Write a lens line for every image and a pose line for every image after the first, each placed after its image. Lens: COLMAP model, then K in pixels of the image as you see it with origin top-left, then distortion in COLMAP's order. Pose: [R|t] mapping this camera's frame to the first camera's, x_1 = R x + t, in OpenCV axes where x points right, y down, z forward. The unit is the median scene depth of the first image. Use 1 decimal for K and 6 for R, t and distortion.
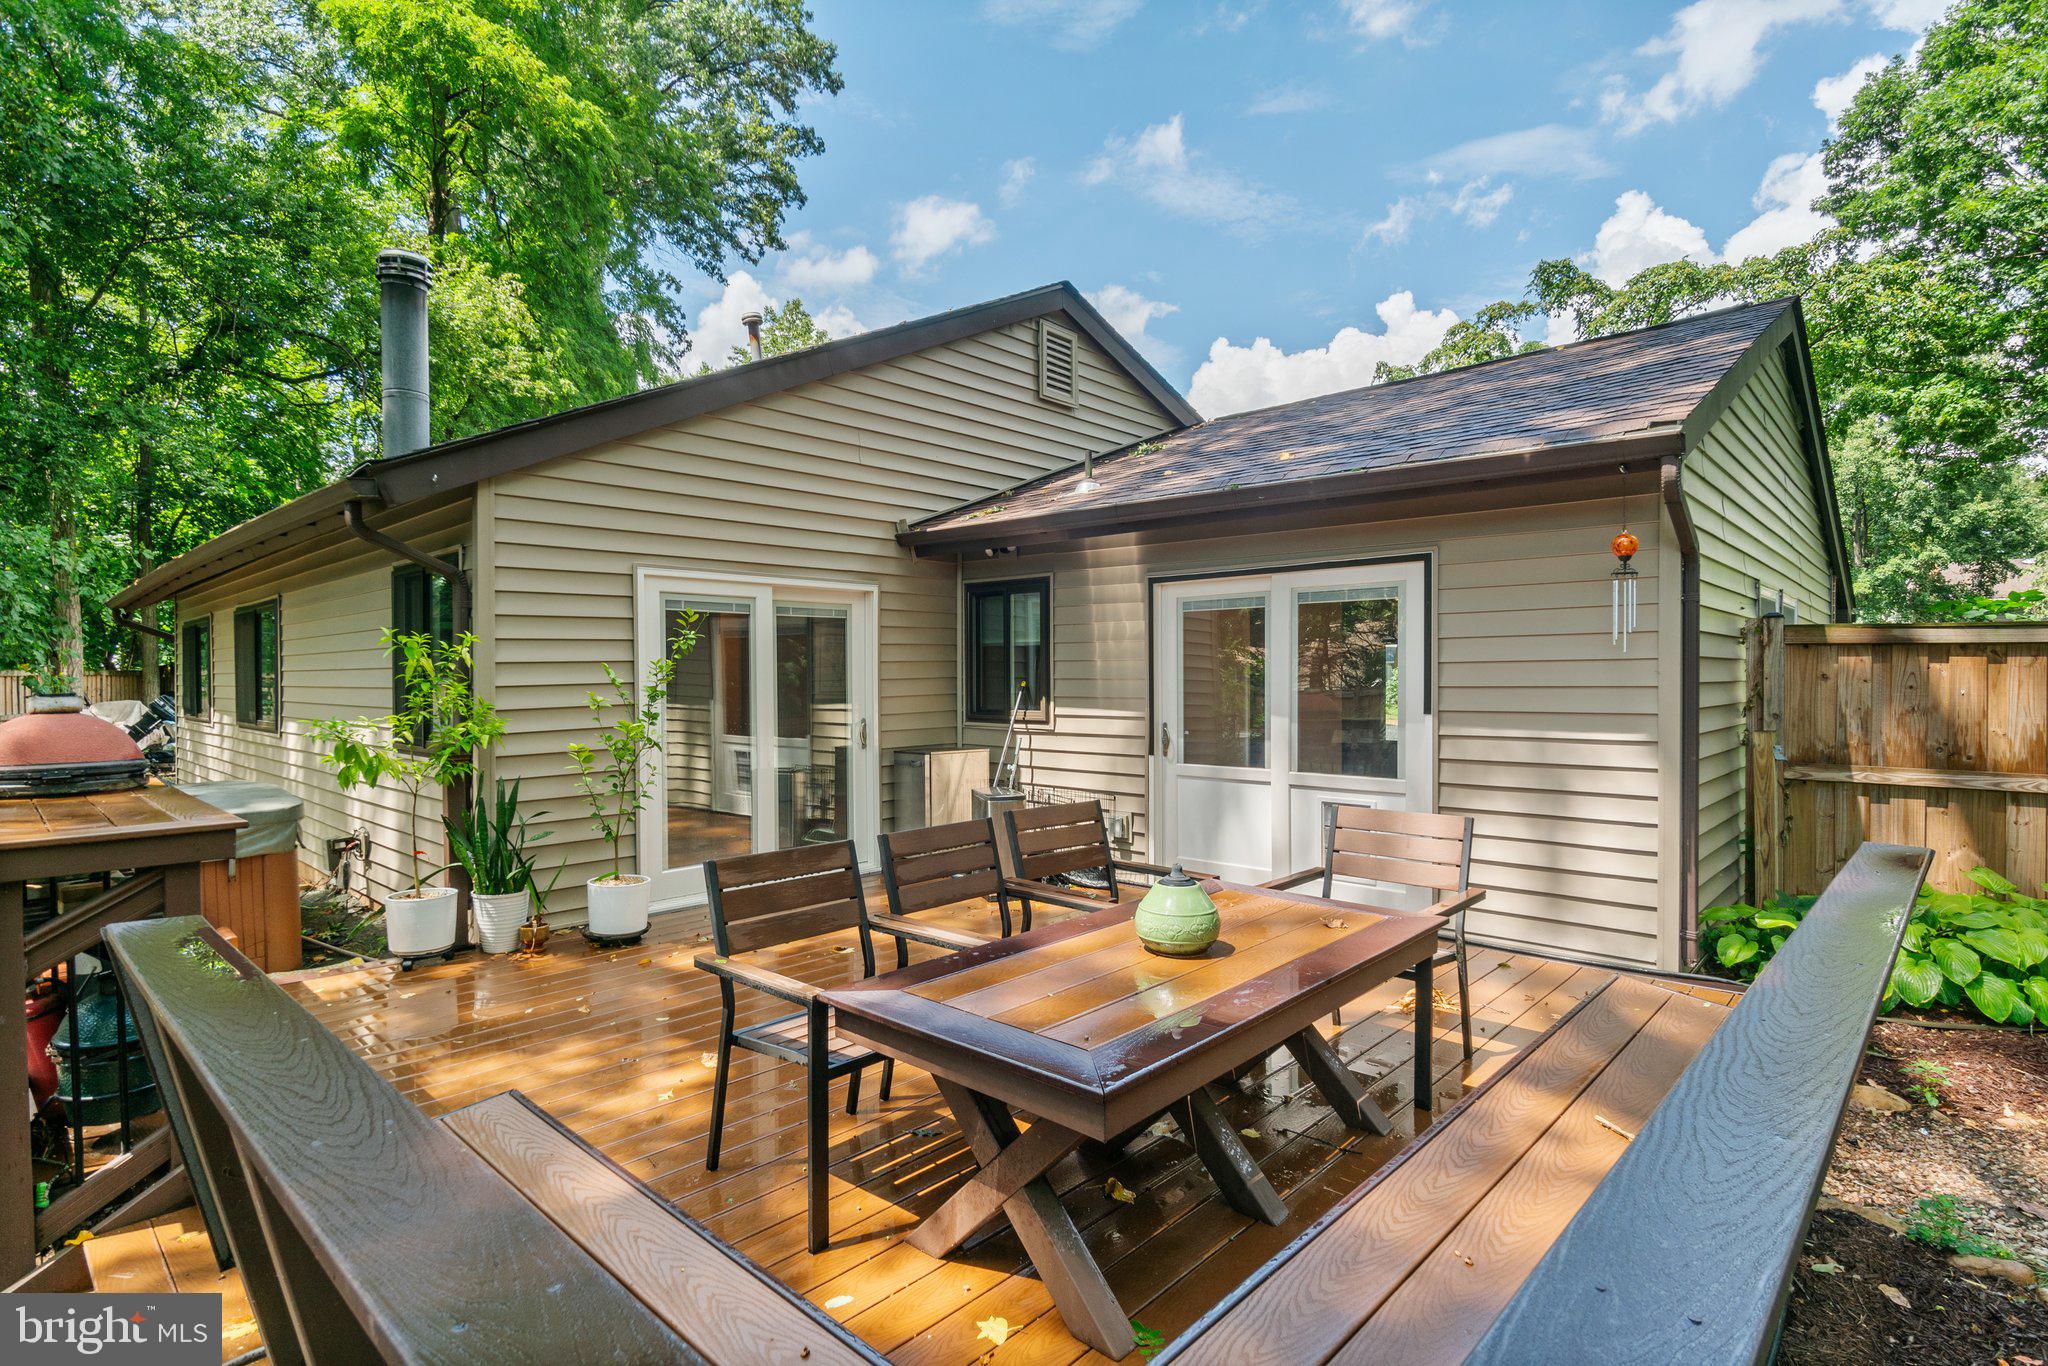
lens RADIAL K [[1000.4, 0, 1024.0], [0, 1000.4, 683.0], [0, 0, 1]] dist [0.004277, -0.000035]
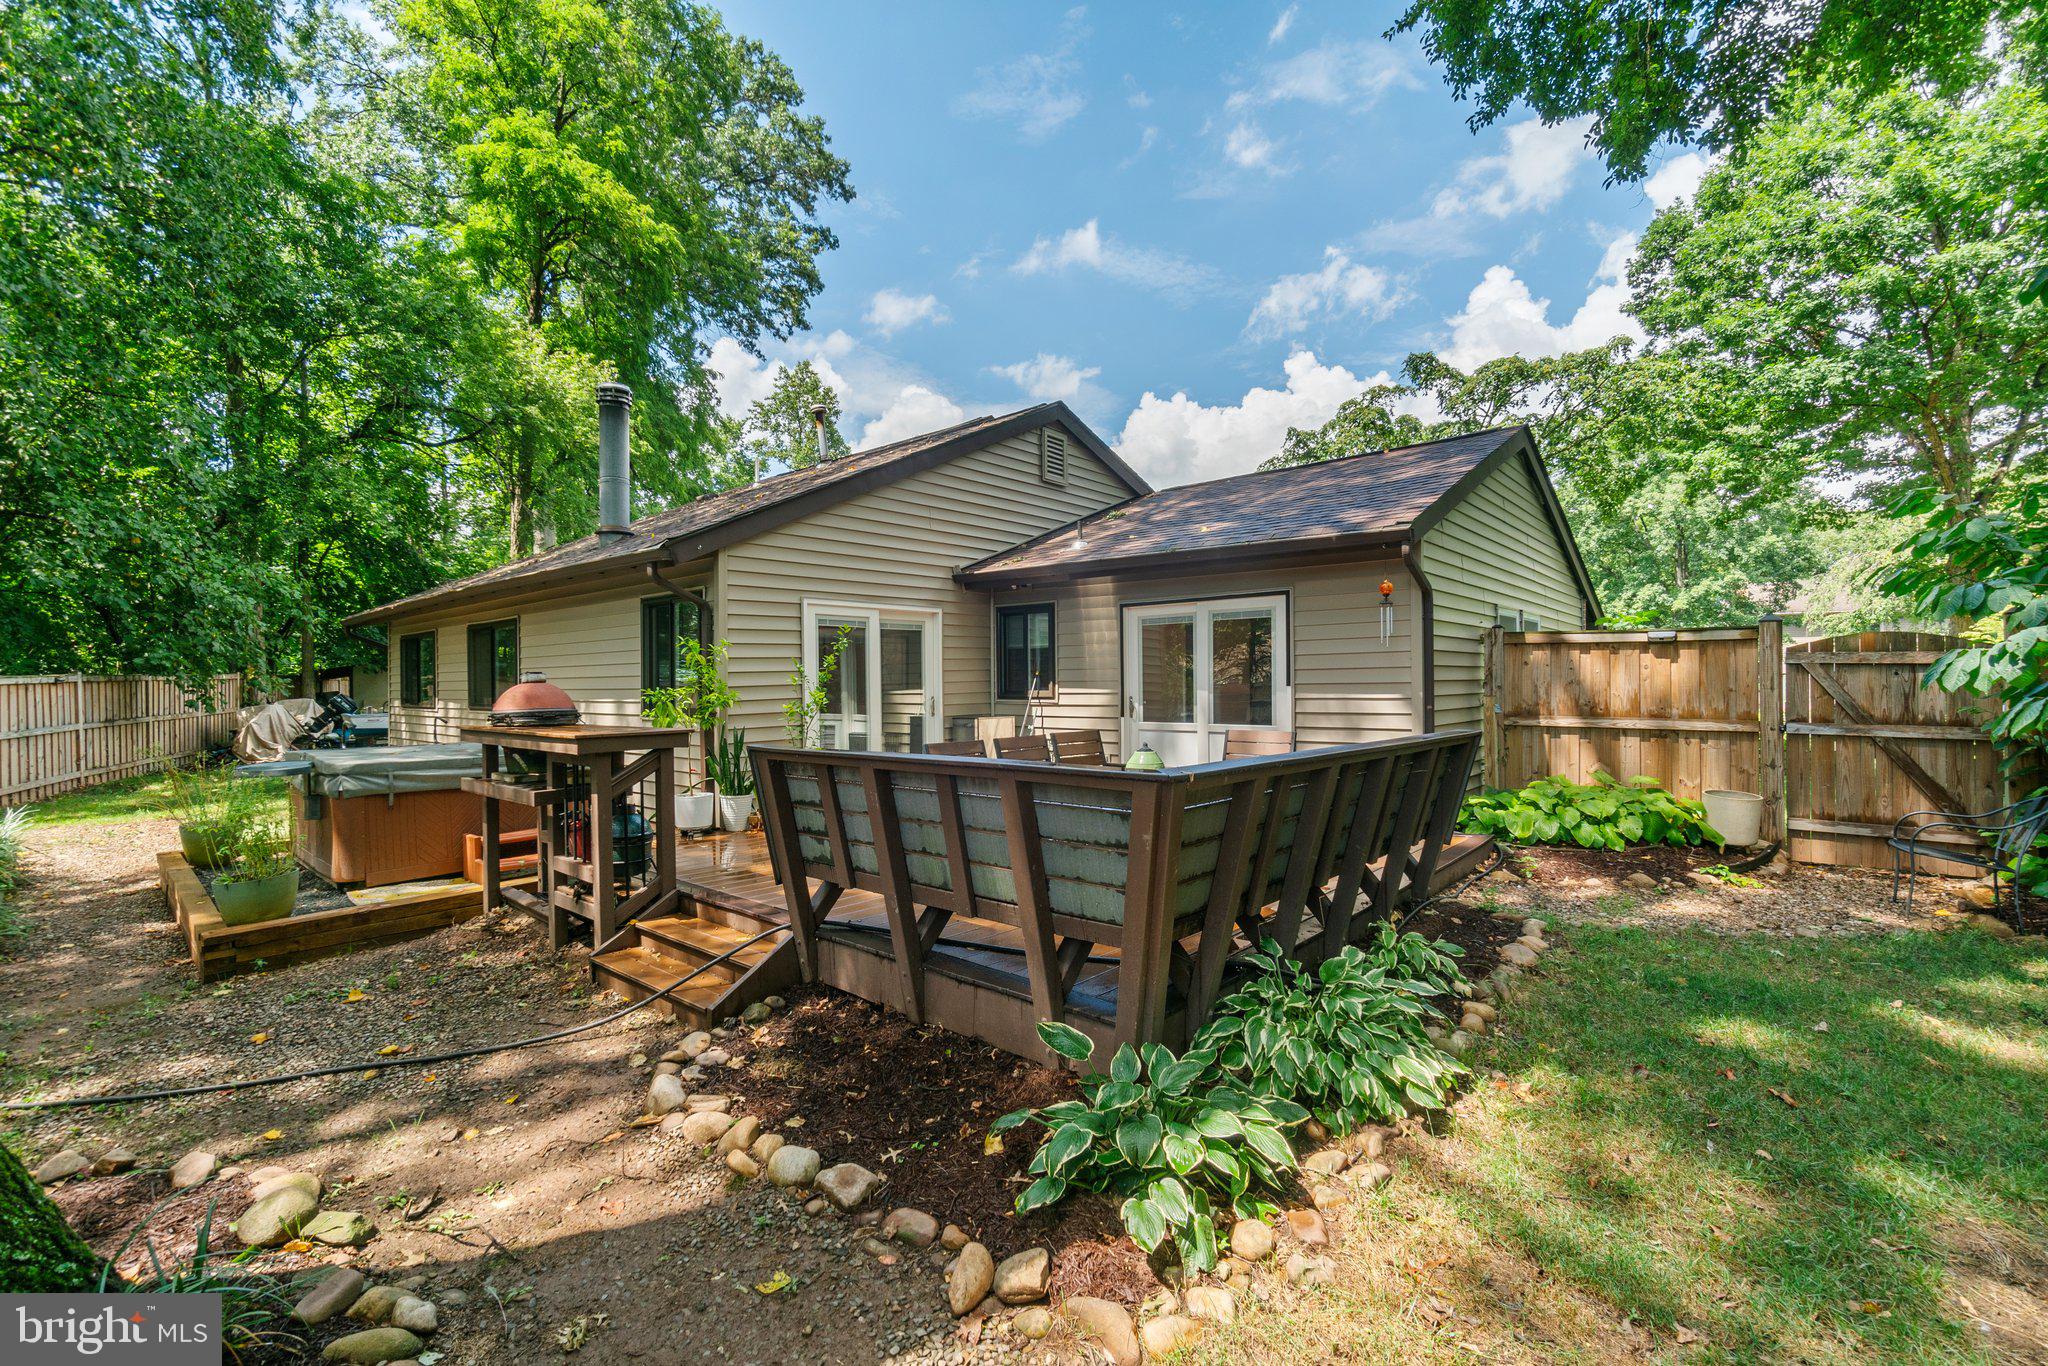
lens RADIAL K [[896.9, 0, 1024.0], [0, 896.9, 683.0], [0, 0, 1]] dist [0.000309, 0.000229]
pose [[0.999350, -0.005706, 0.035591, -0.029487], [0.005960, 0.999957, -0.007035, 0.010780], [-0.035549, 0.007242, 0.999342, -0.154317]]
